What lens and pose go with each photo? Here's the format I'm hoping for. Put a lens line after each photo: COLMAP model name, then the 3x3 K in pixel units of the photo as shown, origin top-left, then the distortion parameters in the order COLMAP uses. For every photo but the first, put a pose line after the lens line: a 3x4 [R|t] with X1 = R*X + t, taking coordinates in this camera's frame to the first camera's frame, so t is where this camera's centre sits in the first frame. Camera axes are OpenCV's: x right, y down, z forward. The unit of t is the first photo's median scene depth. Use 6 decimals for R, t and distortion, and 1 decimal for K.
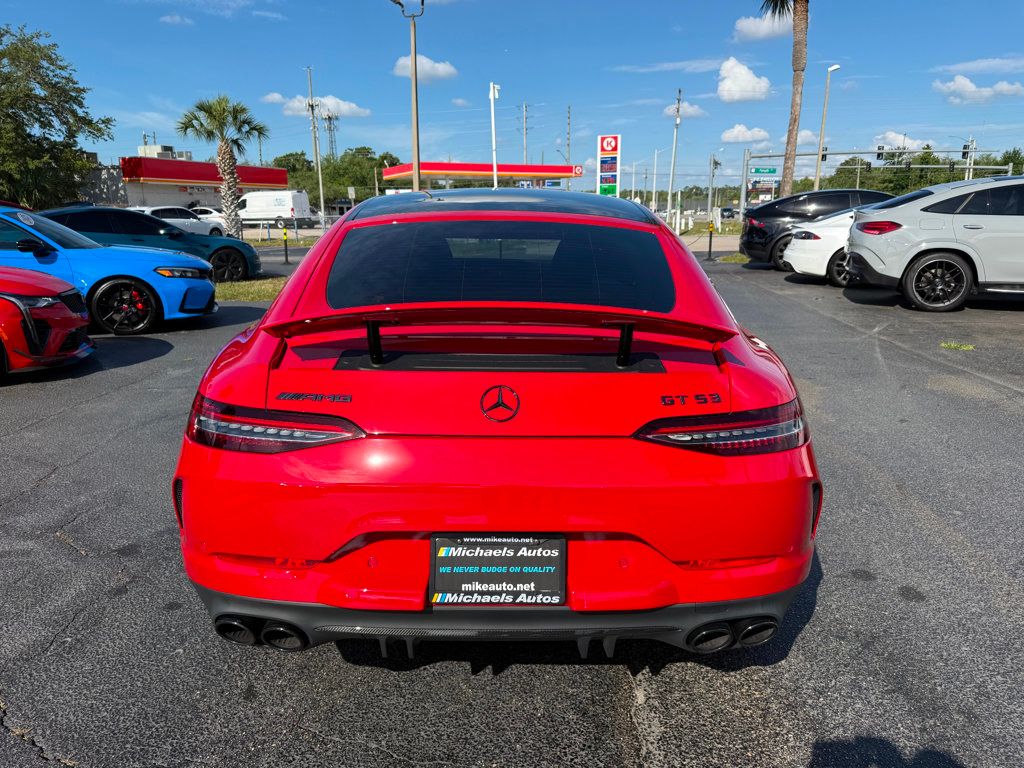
lens RADIAL K [[726.1, 0, 510.7], [0, 726.1, 377.2], [0, 0, 1]] dist [0.060554, -0.071172]
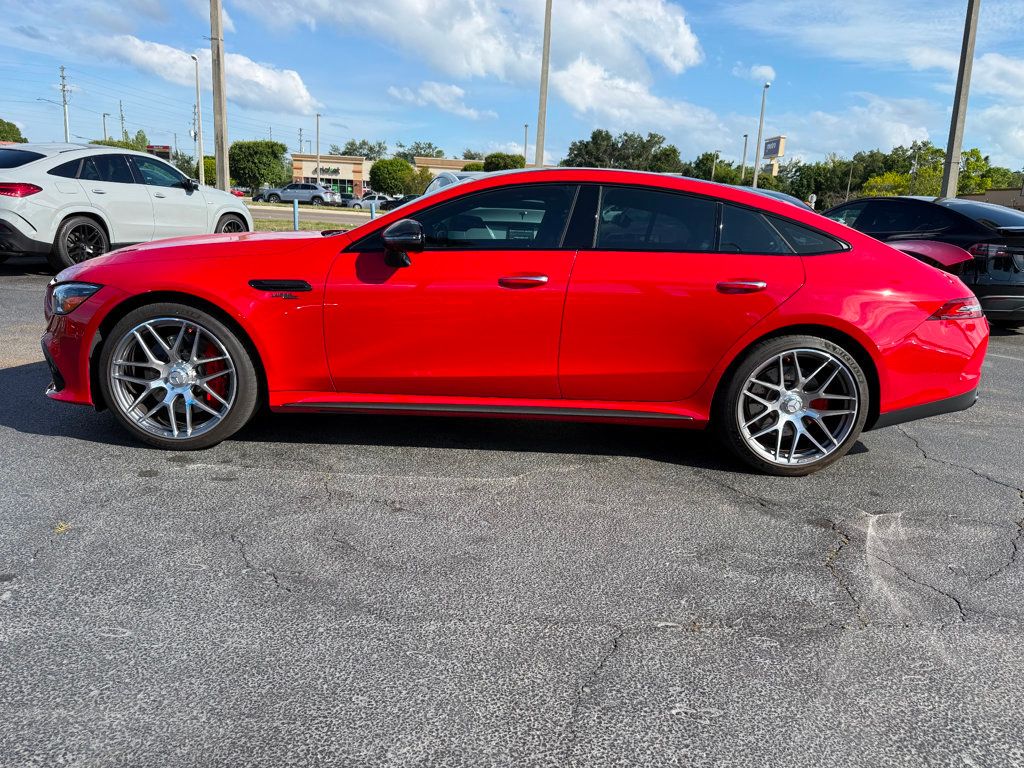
lens RADIAL K [[726.1, 0, 510.7], [0, 726.1, 377.2], [0, 0, 1]] dist [0.060554, -0.071172]
pose [[-0.011839, -0.223535, 0.974624, -0.469943], [0.168904, 0.960239, 0.222288, -0.084307], [-0.985561, 0.167250, 0.026388, 0.436599]]
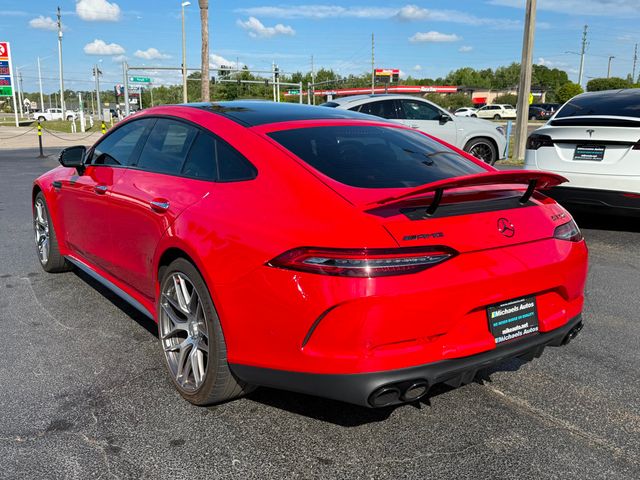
lens RADIAL K [[589.2, 0, 320.0], [0, 589.2, 240.0], [0, 0, 1]] dist [0.148919, -0.272979]
pose [[0.813564, -0.117783, 0.569421, -0.216623], [0.124521, 0.991843, 0.027249, -0.005346], [-0.567986, 0.048736, 0.821594, 0.008531]]
